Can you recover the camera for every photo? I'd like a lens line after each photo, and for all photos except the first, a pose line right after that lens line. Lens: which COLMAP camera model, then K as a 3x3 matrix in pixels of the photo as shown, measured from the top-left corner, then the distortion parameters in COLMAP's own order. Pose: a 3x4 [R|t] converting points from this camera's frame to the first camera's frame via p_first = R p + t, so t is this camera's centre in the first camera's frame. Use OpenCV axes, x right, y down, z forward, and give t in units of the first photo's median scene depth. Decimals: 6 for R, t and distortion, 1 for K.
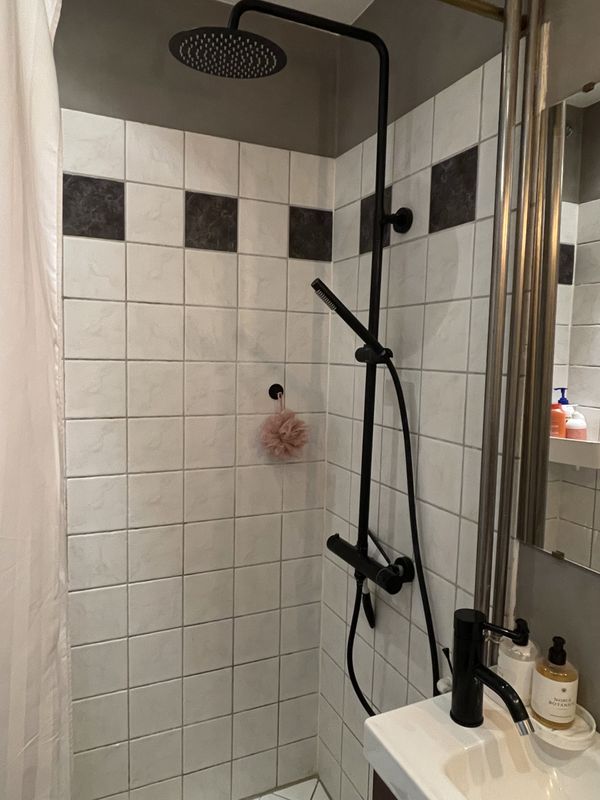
lens RADIAL K [[543.2, 0, 298.9], [0, 543.2, 400.8], [0, 0, 1]] dist [0.003579, -0.012129]
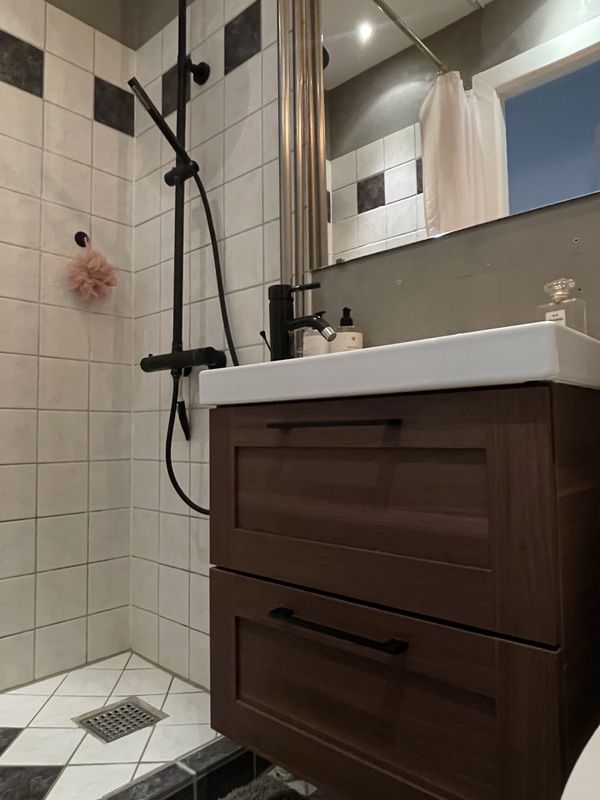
lens RADIAL K [[543.2, 0, 301.3], [0, 543.2, 398.1], [0, 0, 1]] dist [0.003579, -0.012129]
pose [[0.918100, -0.009574, 0.396233, -0.081622], [0.070754, 0.987609, -0.140079, 0.513414], [-0.389982, 0.156641, 0.907402, -0.057060]]
